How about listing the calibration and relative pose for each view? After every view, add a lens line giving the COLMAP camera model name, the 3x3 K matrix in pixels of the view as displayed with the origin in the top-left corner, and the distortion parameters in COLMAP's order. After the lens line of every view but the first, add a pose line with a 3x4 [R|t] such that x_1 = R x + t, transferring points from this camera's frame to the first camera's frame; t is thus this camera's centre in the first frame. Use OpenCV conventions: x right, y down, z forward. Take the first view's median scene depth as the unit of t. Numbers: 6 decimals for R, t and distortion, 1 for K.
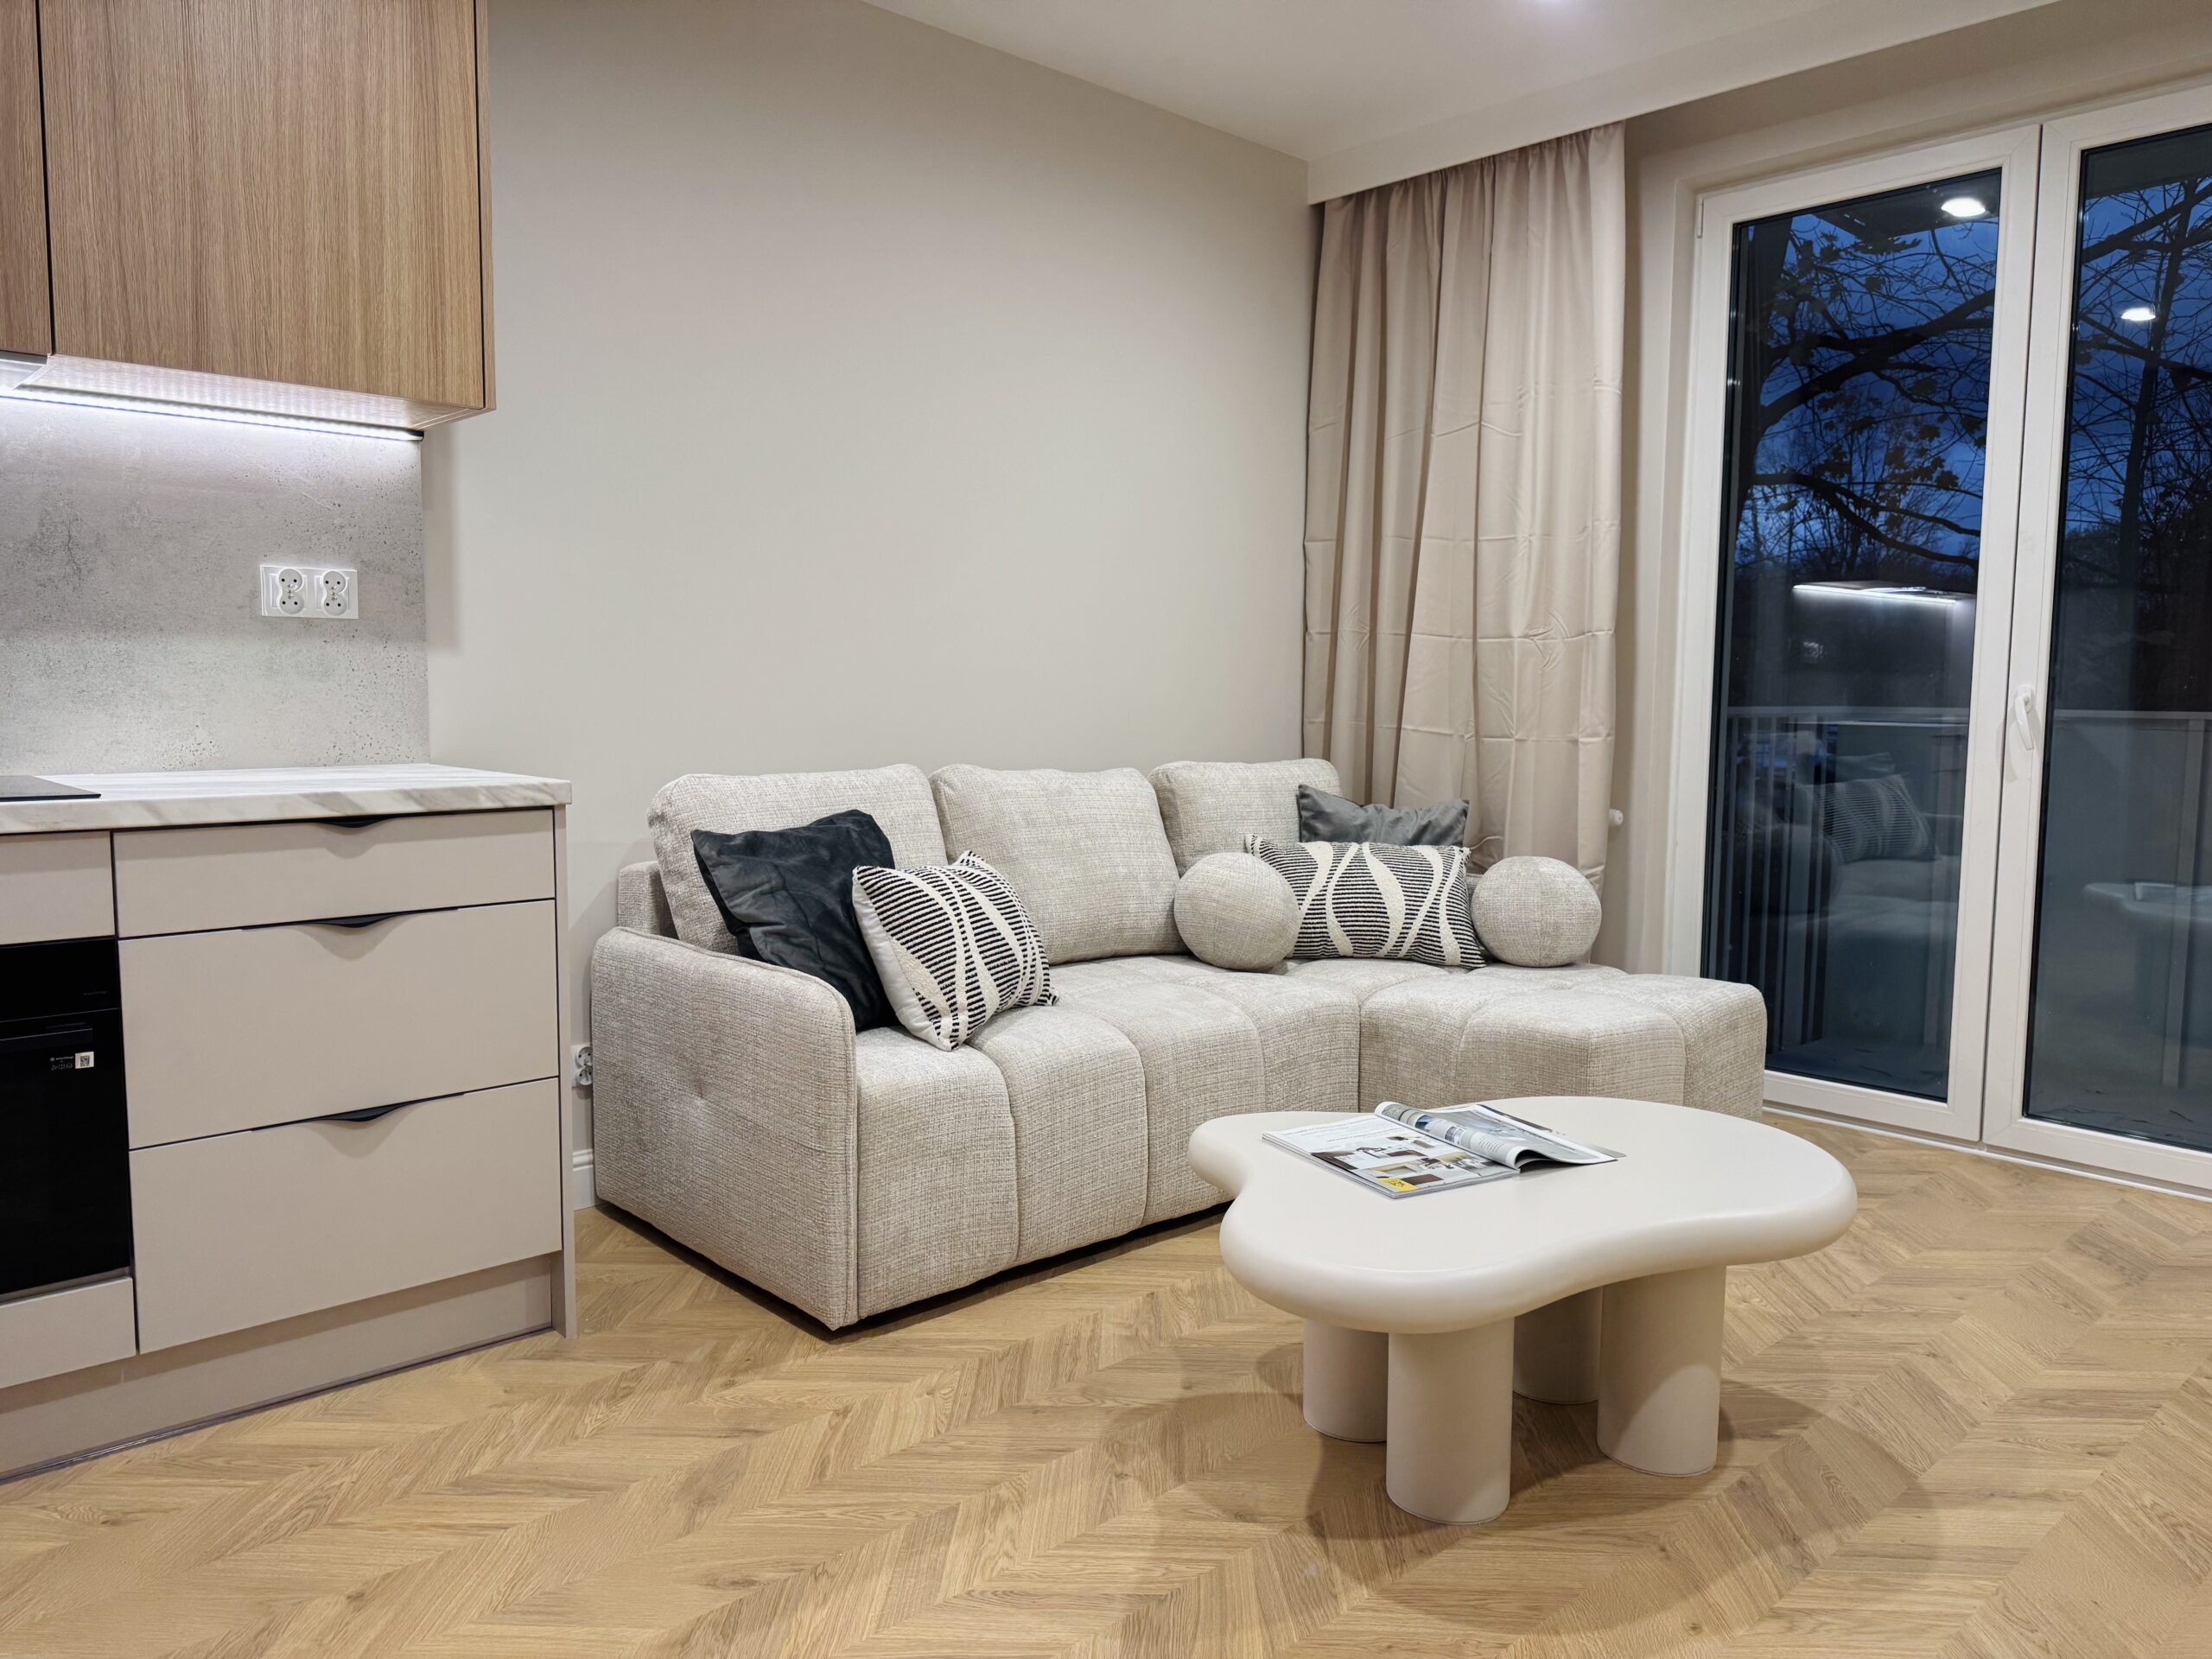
lens RADIAL K [[1577.8, 0, 1096.6], [0, 1577.8, 820.3], [0, 0, 1]] dist [0.037194, -0.041998]
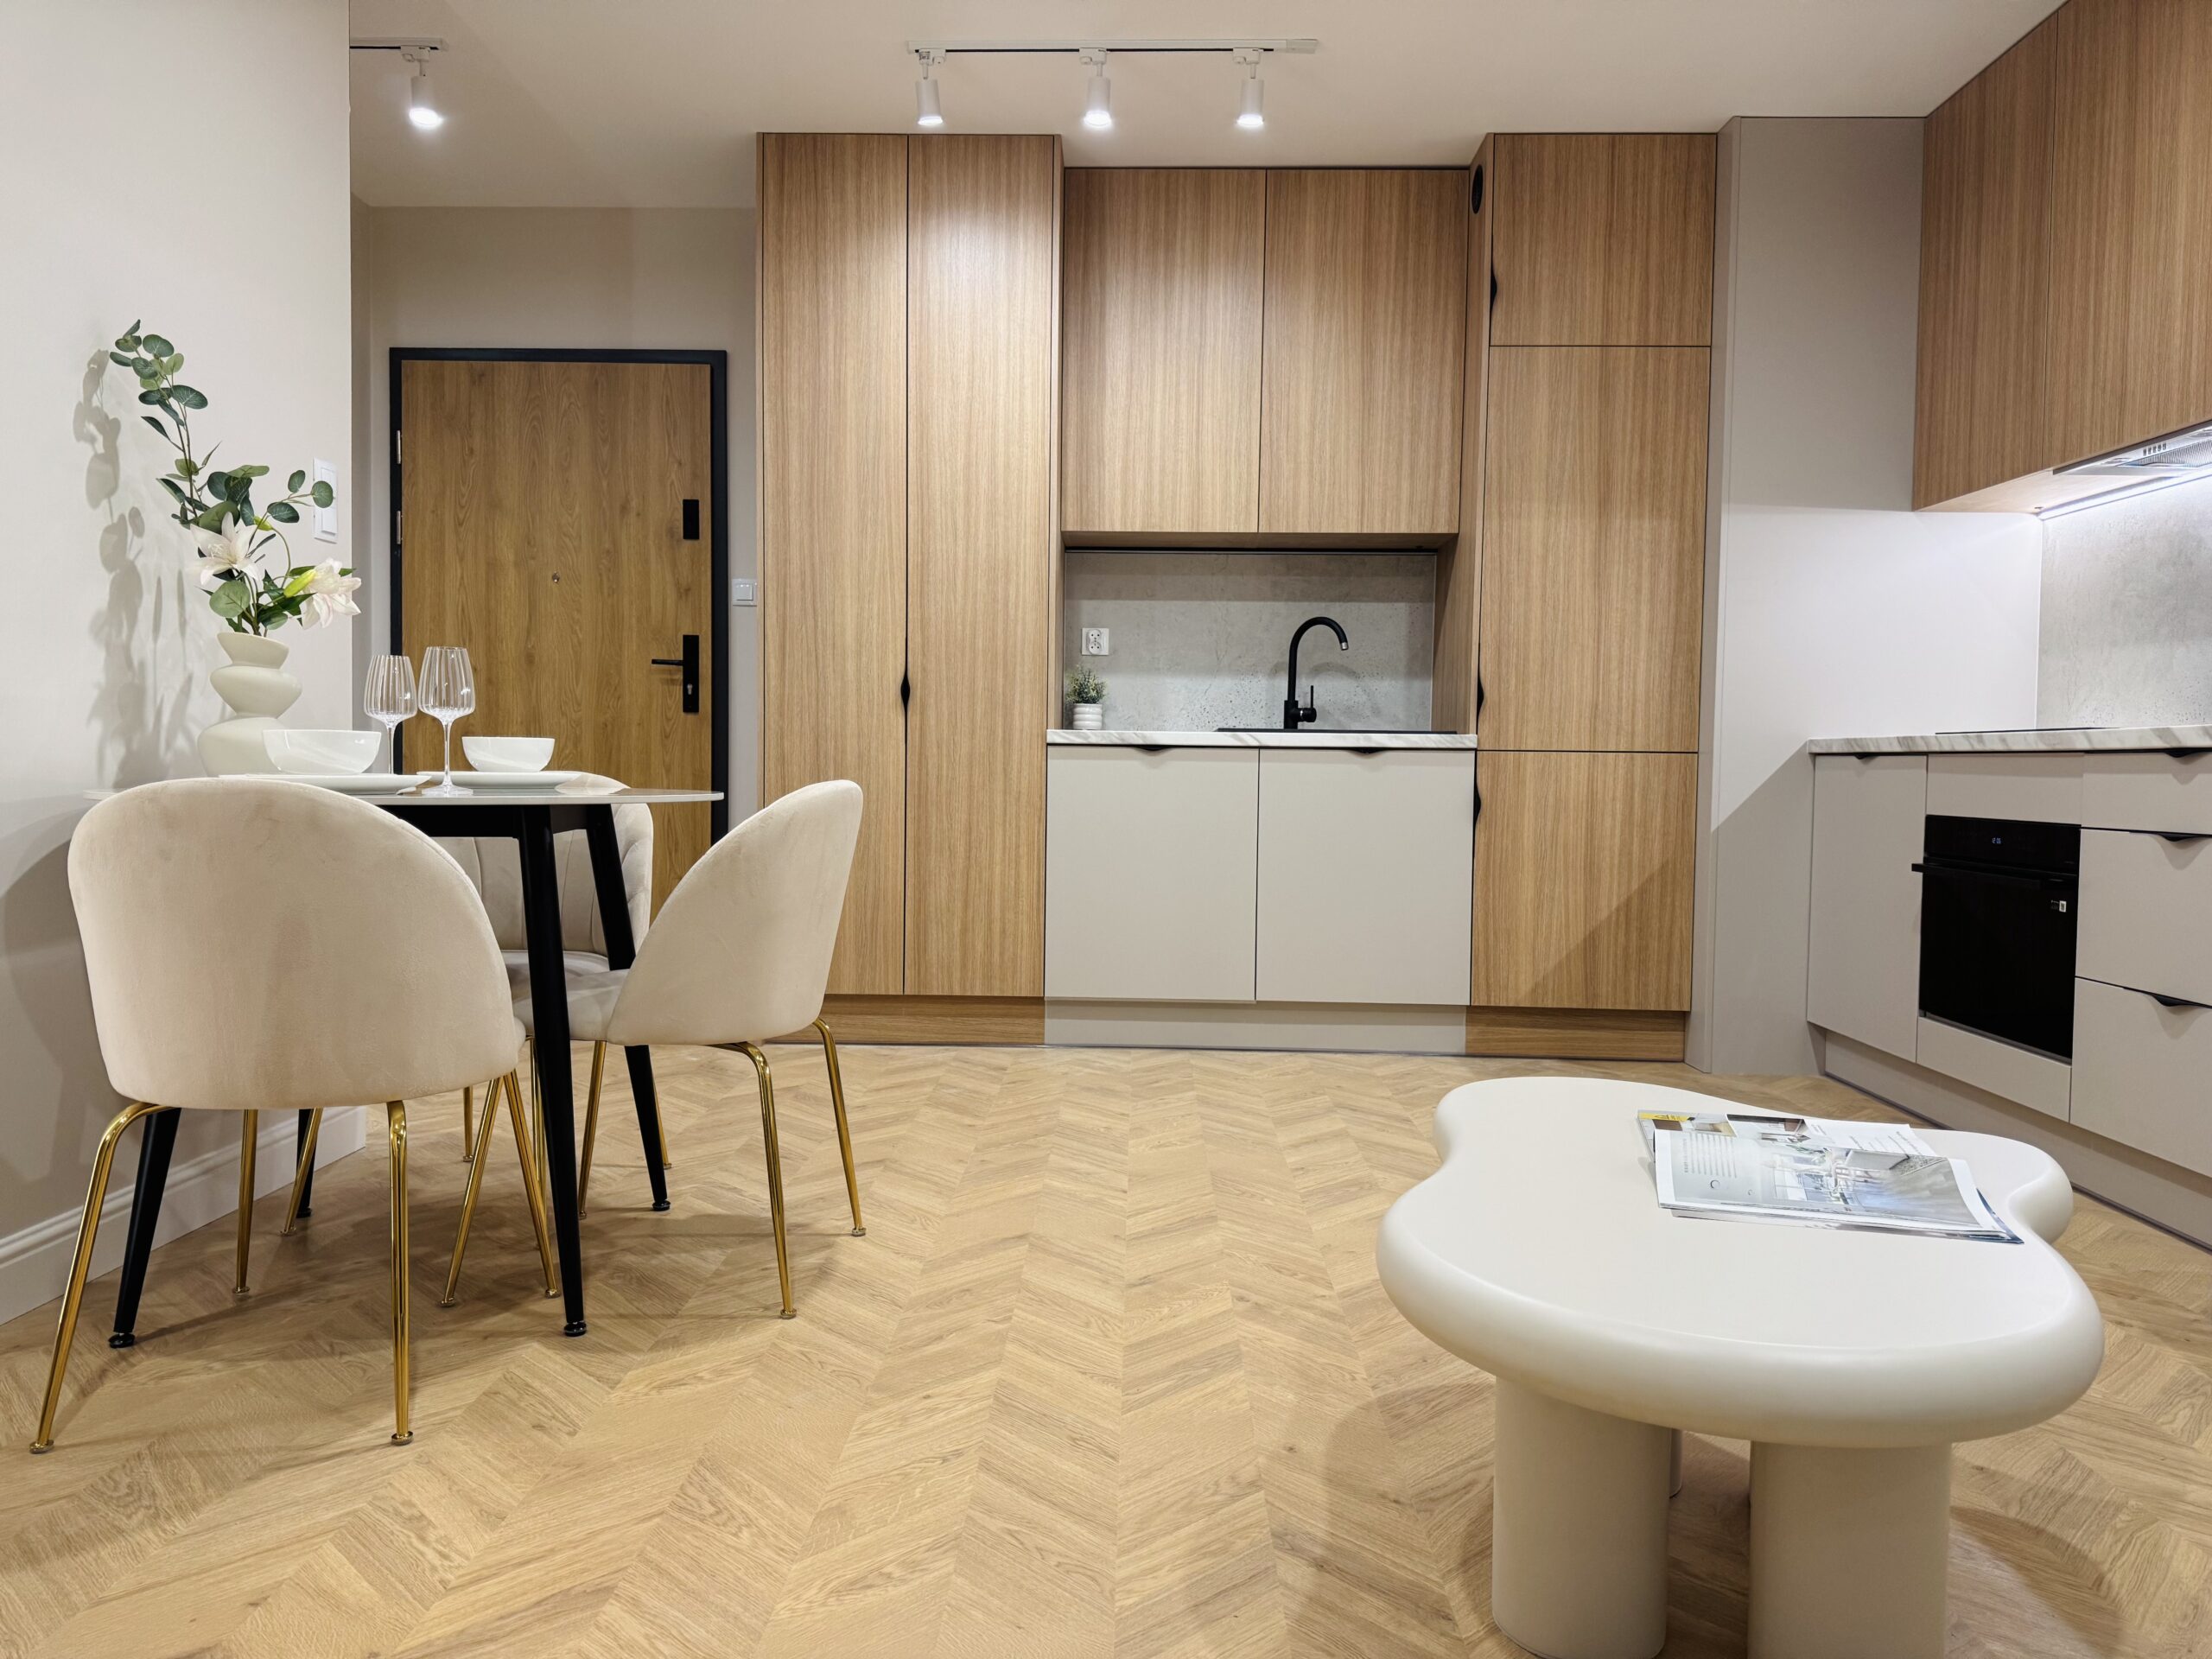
lens RADIAL K [[1549.6, 0, 1095.8], [0, 1549.6, 835.4], [0, 0, 1]] dist [0.100759, -0.131321]
pose [[-0.698298, 0.014821, -0.715654, 0.880323], [-0.082376, 0.991479, 0.100911, 0.008663], [0.711051, 0.129418, -0.691127, 1.151740]]
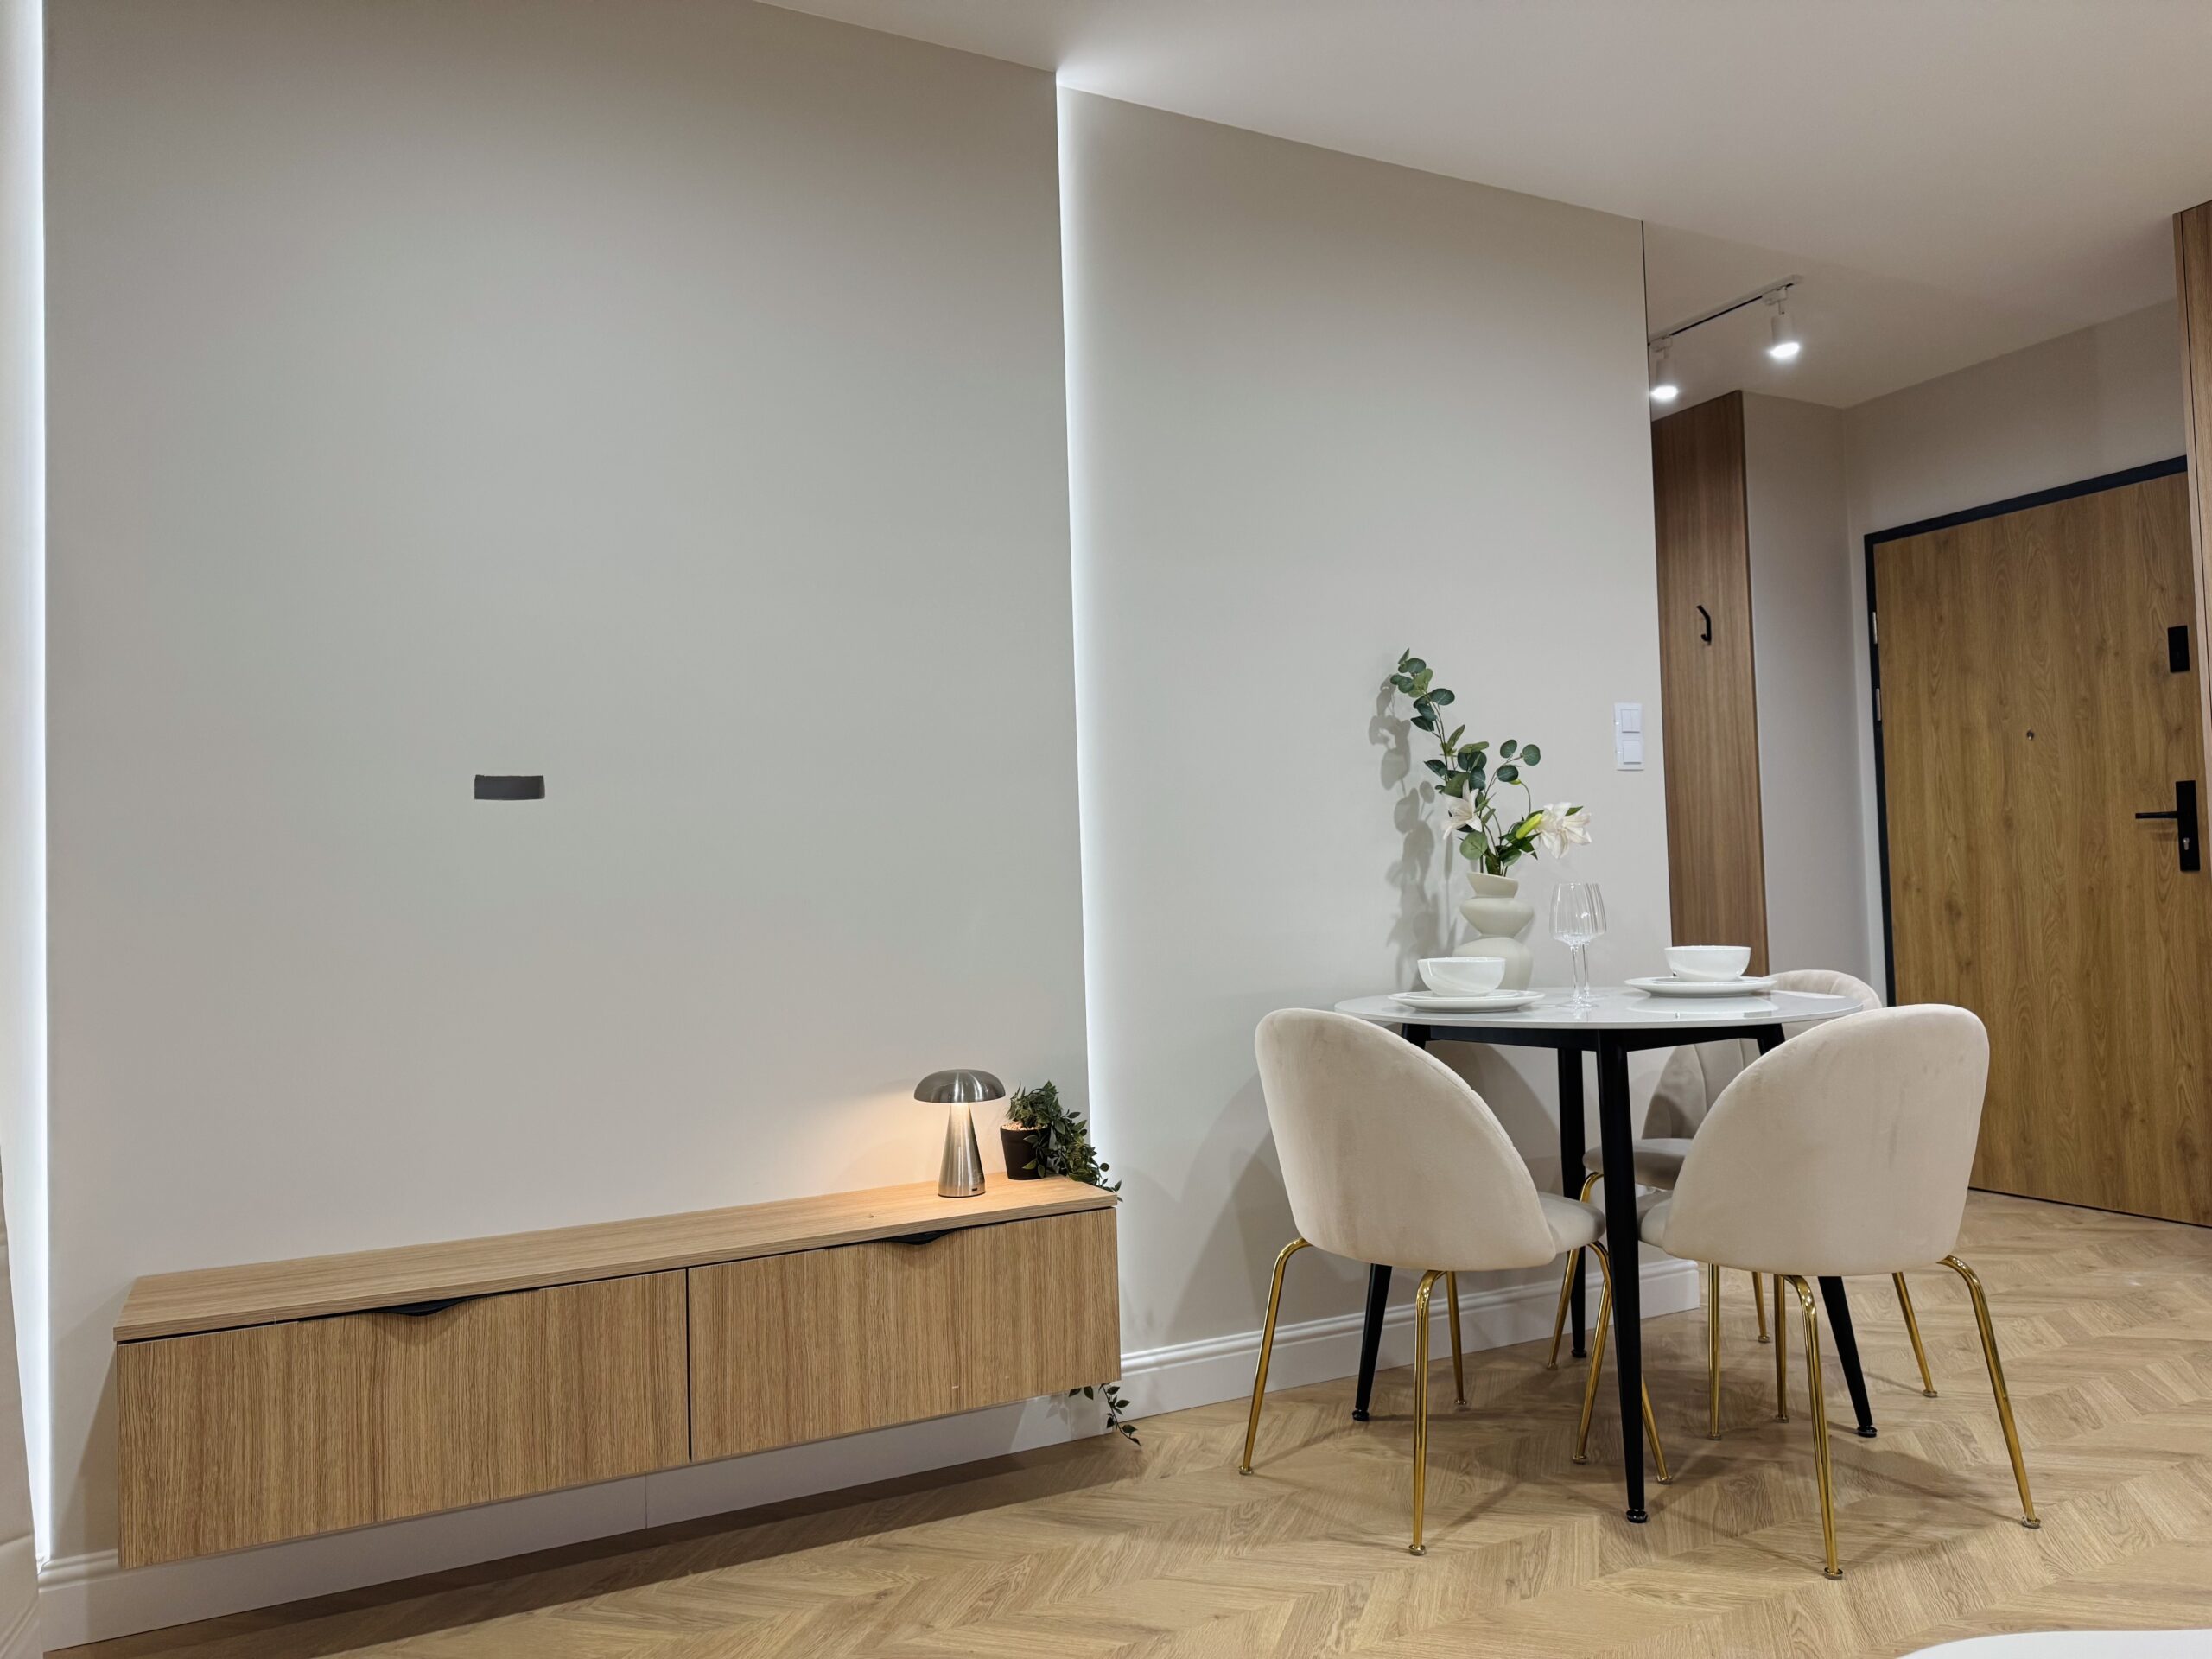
lens RADIAL K [[1561.5, 0, 1107.7], [0, 1561.5, 832.7], [0, 0, 1]] dist [0.086918, -0.119172]
pose [[-0.963222, 0.032023, 0.266793, 0.485003], [0.045452, 0.997983, 0.044309, -0.075789], [-0.264836, 0.054806, -0.962735, 1.360389]]
